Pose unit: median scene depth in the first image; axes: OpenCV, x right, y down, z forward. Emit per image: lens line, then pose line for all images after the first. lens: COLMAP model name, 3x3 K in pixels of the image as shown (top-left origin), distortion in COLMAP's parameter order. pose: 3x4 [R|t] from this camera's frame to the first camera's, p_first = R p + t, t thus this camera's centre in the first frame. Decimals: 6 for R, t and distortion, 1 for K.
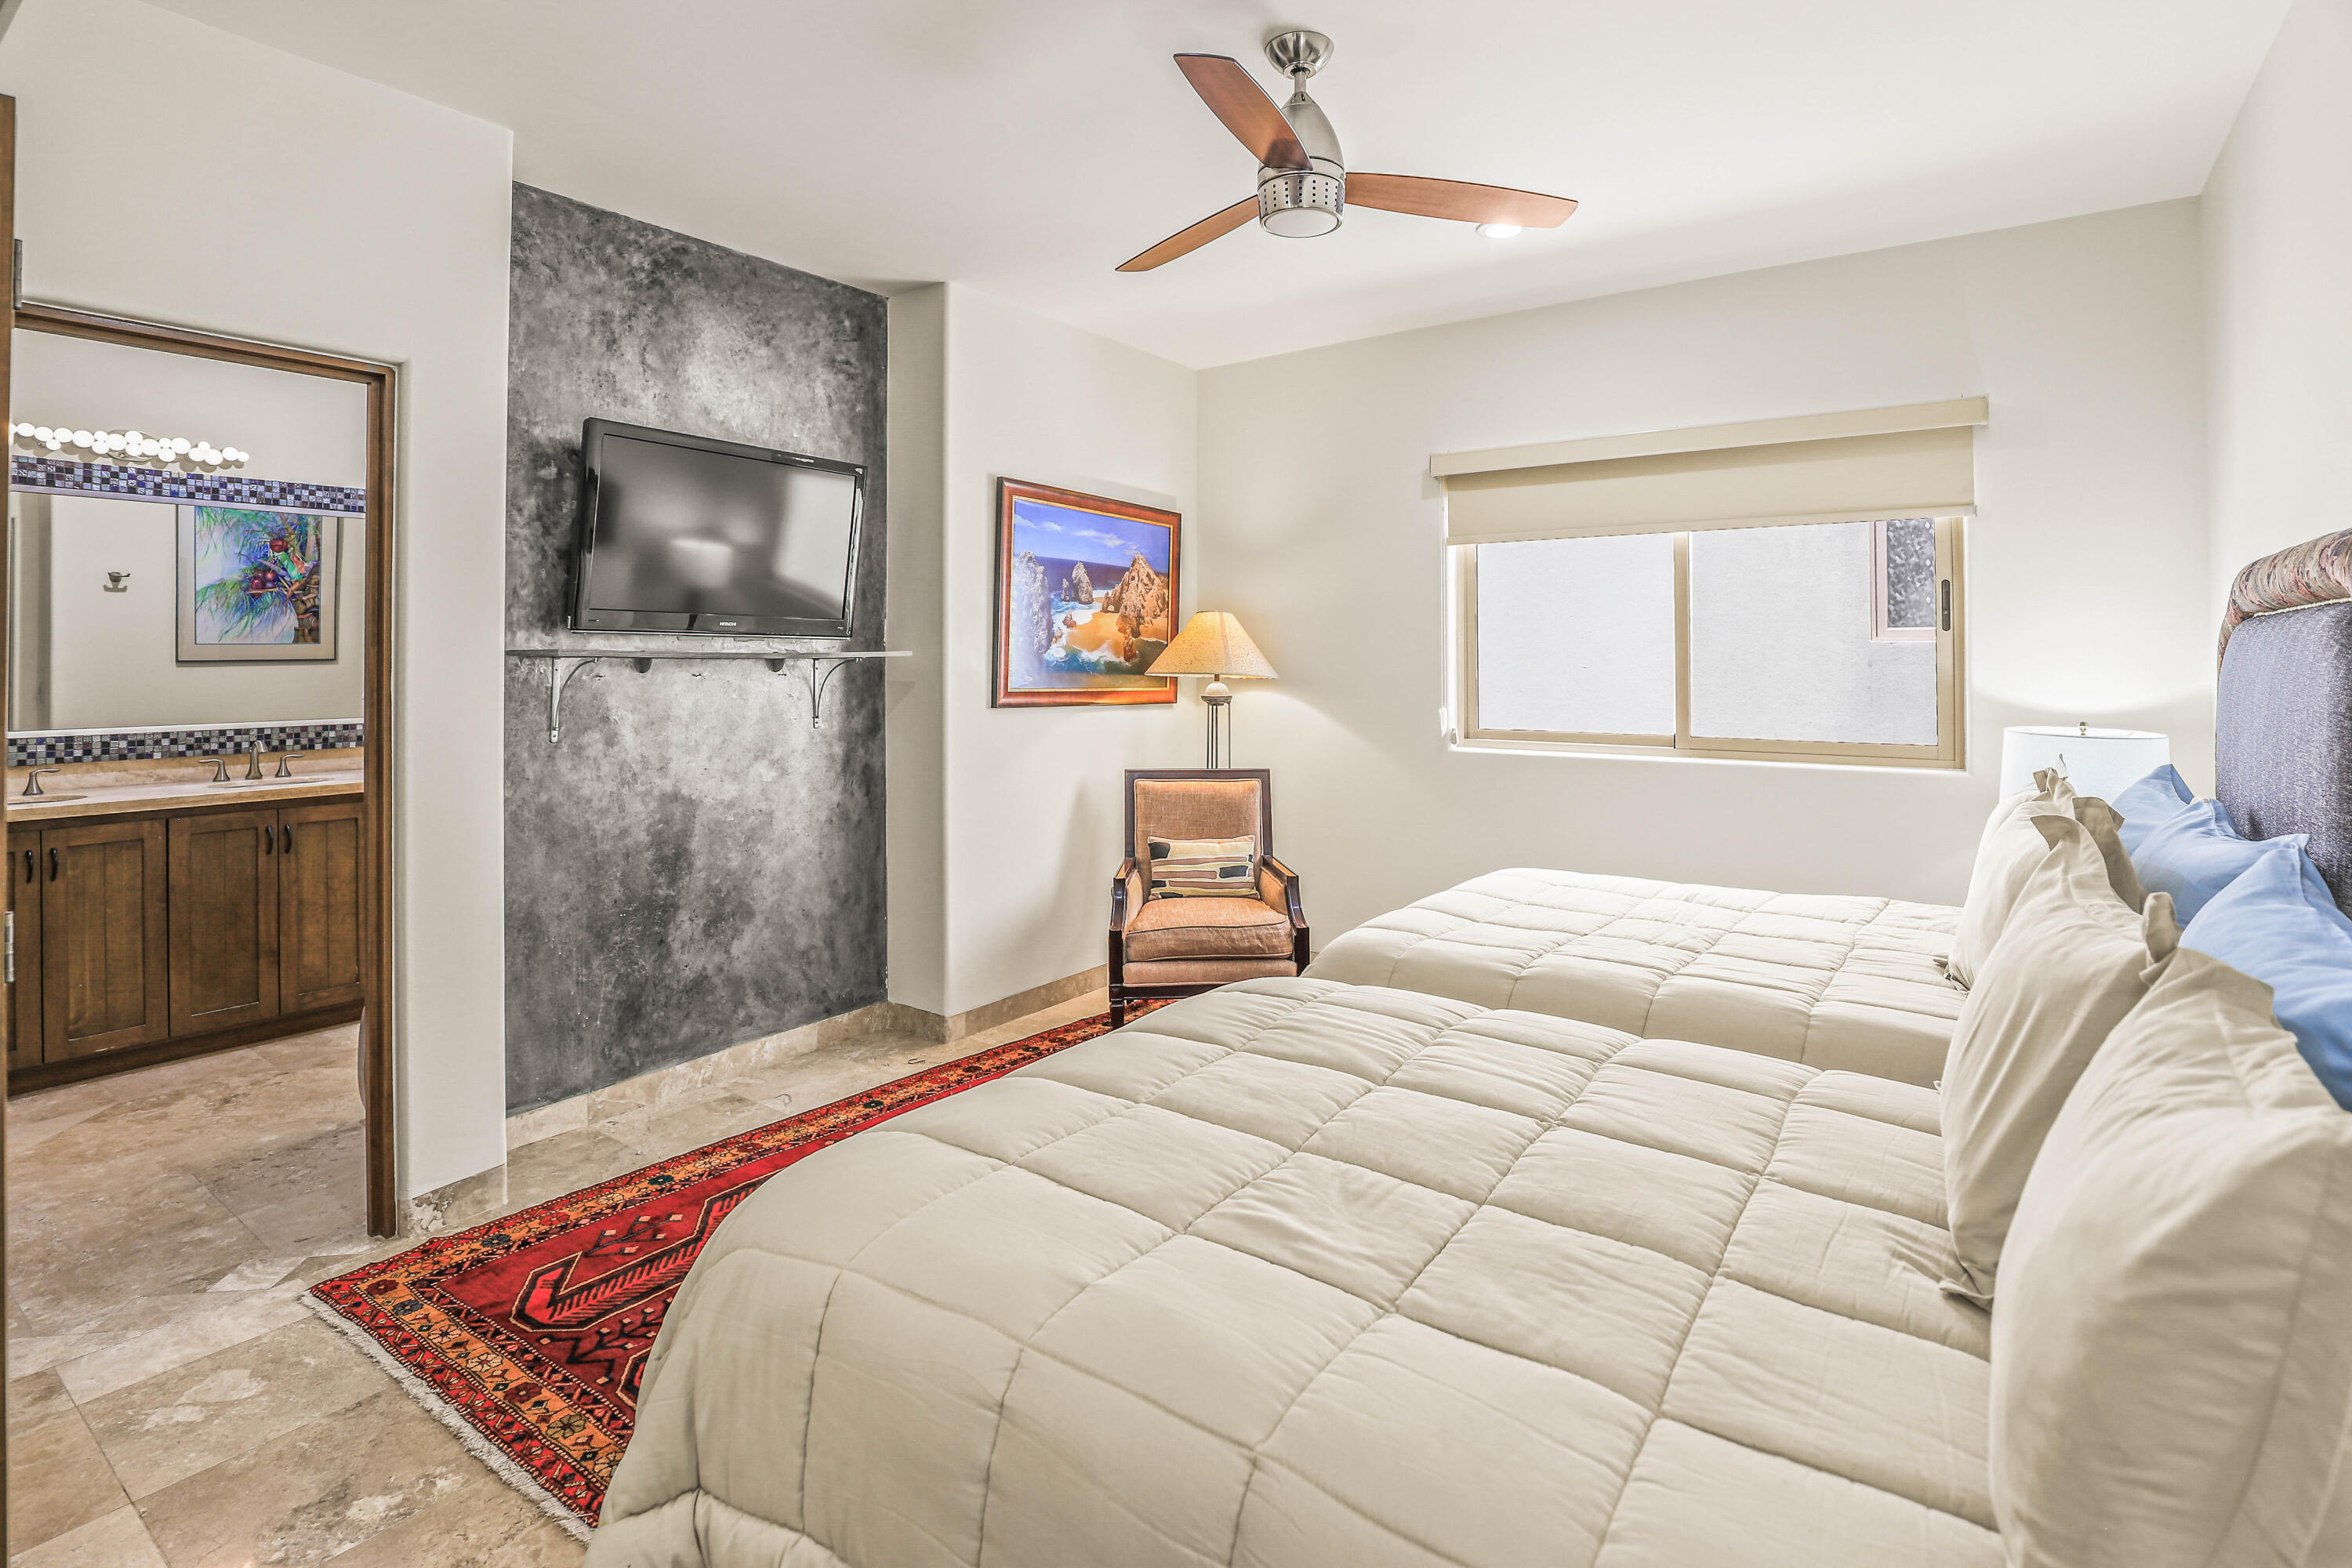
lens RADIAL K [[1147.1, 0, 1193.4], [0, 1147.1, 643.1], [0, 0, 1]] dist [-0.037179, 0.006521]
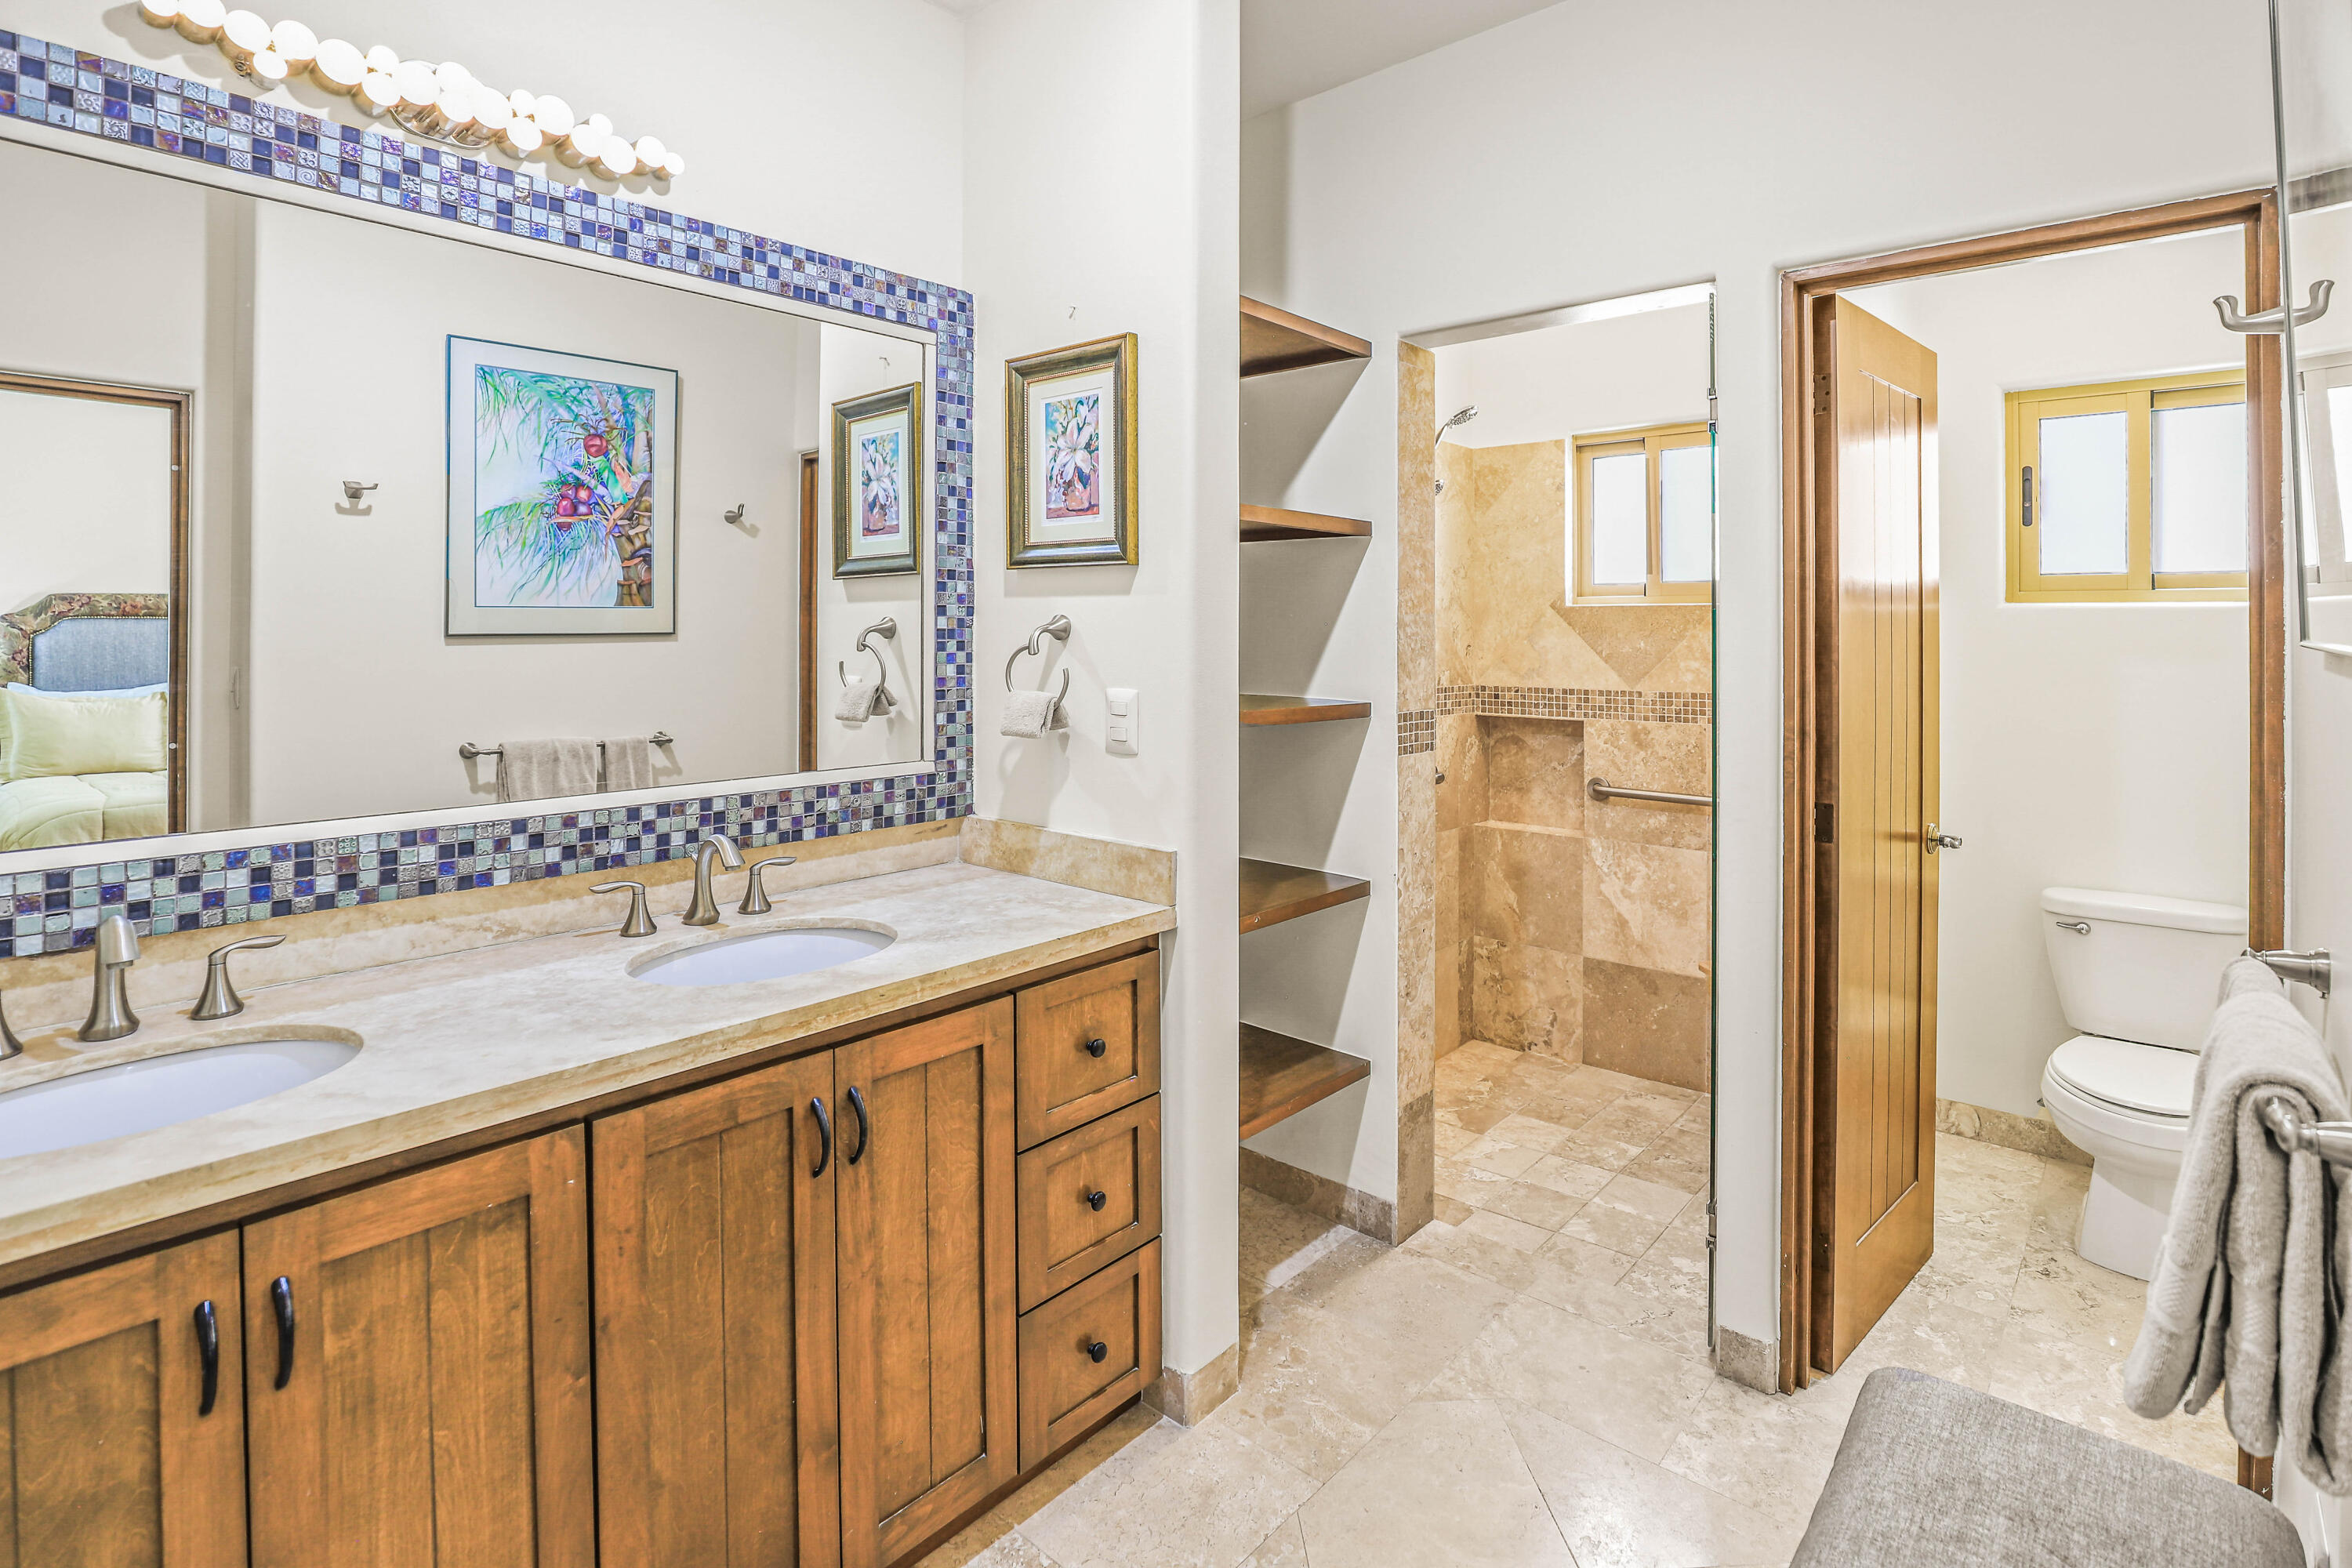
lens RADIAL K [[1144.2, 0, 1172.4], [0, 1144.2, 622.7], [0, 0, 1]] dist [-0.037158, 0.005314]
pose [[0.994266, 0.005776, -0.106782, -0.498931], [-0.005112, 0.999966, 0.006491, 0.003905], [0.106816, -0.005908, 0.994261, 0.480705]]
